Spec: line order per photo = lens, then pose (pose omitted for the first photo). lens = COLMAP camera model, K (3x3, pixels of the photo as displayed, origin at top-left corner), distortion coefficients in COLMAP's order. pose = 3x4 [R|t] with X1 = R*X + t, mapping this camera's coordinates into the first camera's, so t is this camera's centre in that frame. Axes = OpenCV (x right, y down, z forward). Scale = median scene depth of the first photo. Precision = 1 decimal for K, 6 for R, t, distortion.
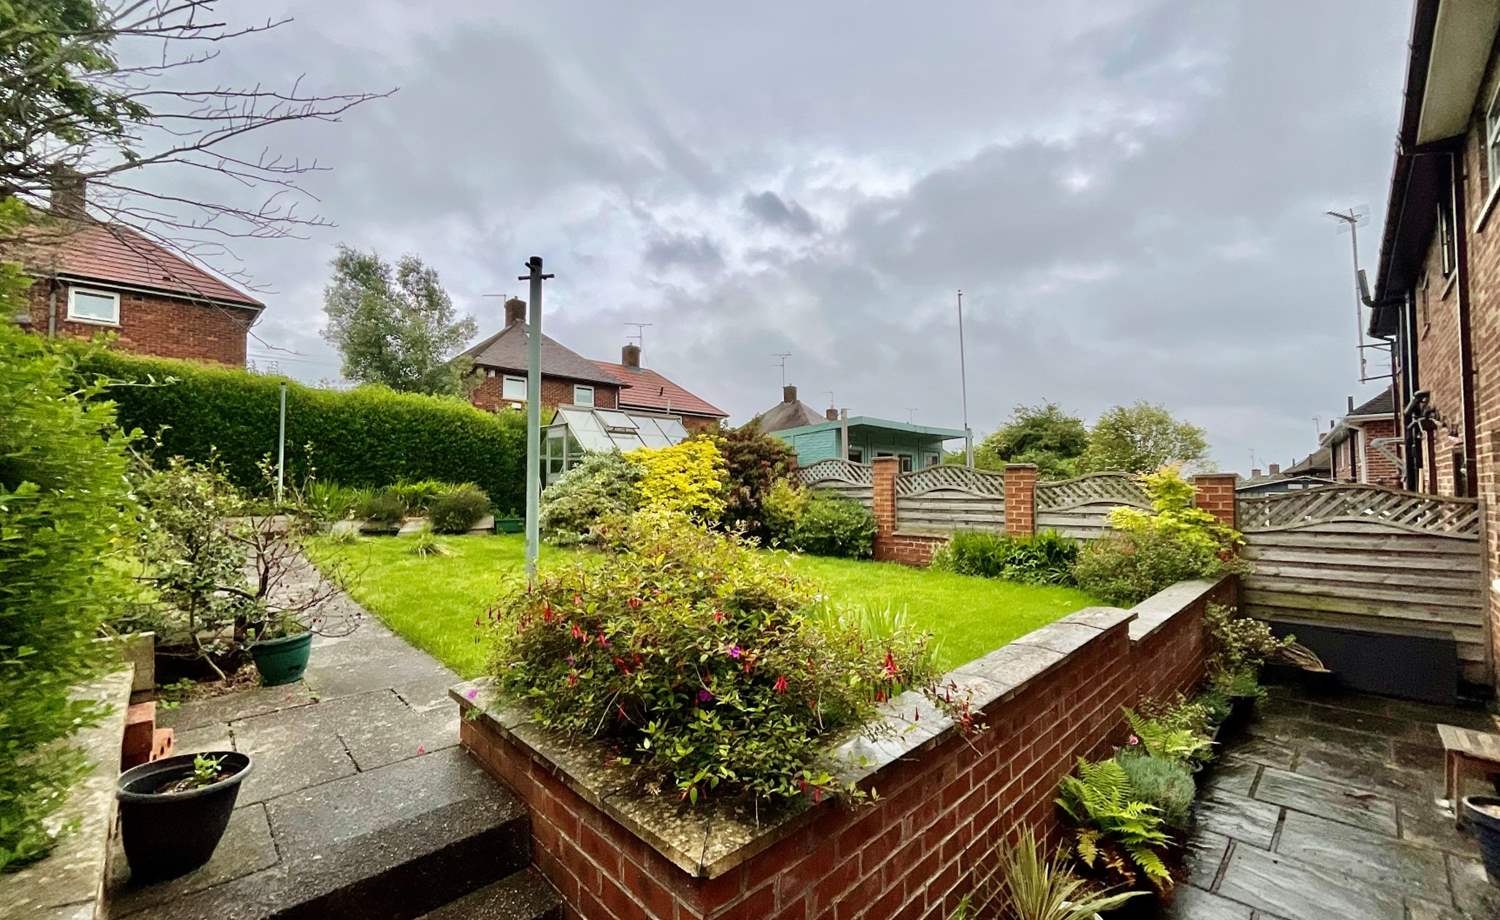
lens RADIAL K [[601.4, 0, 750.0], [0, 601.4, 460.0], [0, 0, 1]] dist [0.000121, -0.000301]
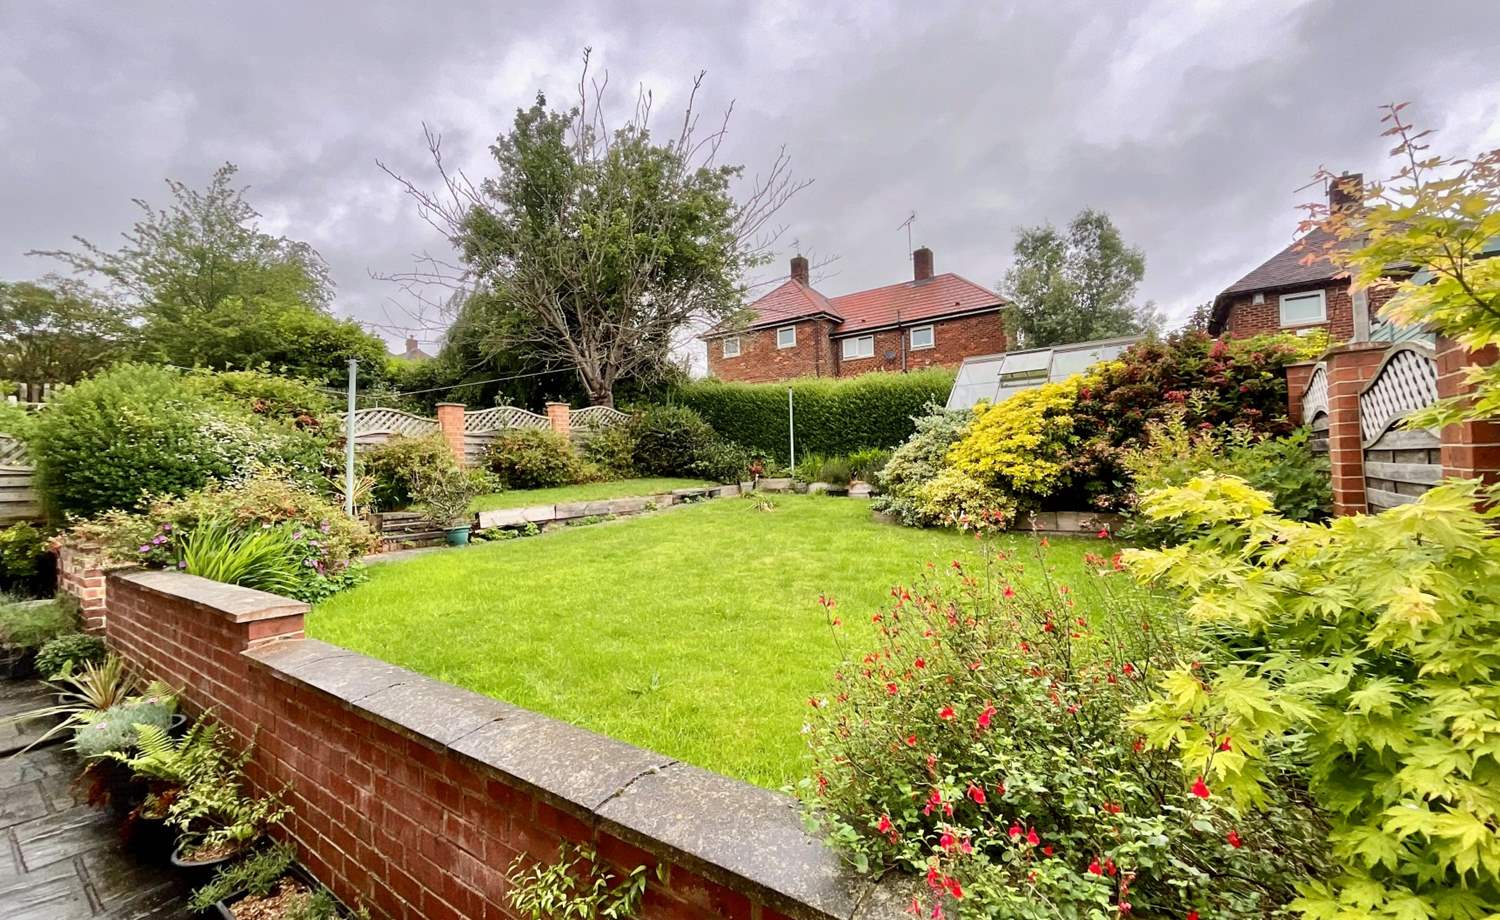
lens RADIAL K [[601.4, 0, 750.0], [0, 601.4, 460.0], [0, 0, 1]] dist [0.000121, -0.000301]
pose [[0.163439, -0.018375, -0.986382, 0.568670], [0.074139, 0.997228, -0.006293, 0.044731], [0.983764, -0.072101, 0.164349, 0.587125]]
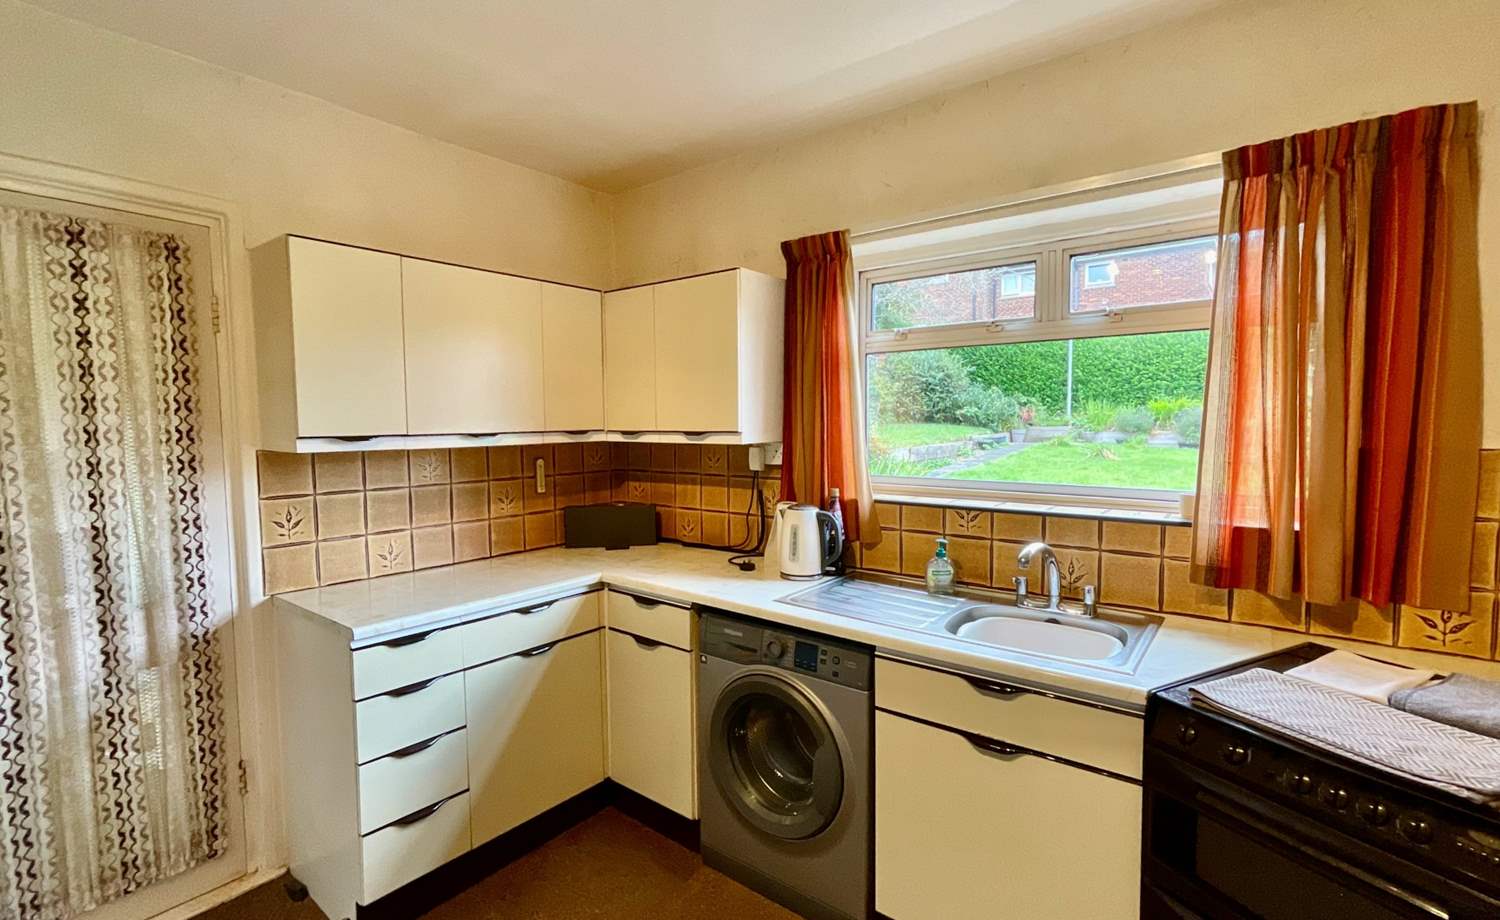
lens RADIAL K [[657.5, 0, 750.0], [0, 657.5, 460.0], [0, 0, 1]] dist [0.000021, -0.000305]
pose [[0.115802, 0.066889, -0.991017, 0.581462], [0.052728, 0.995909, 0.073381, 0.017116], [0.991872, -0.060752, 0.111802, 0.087715]]
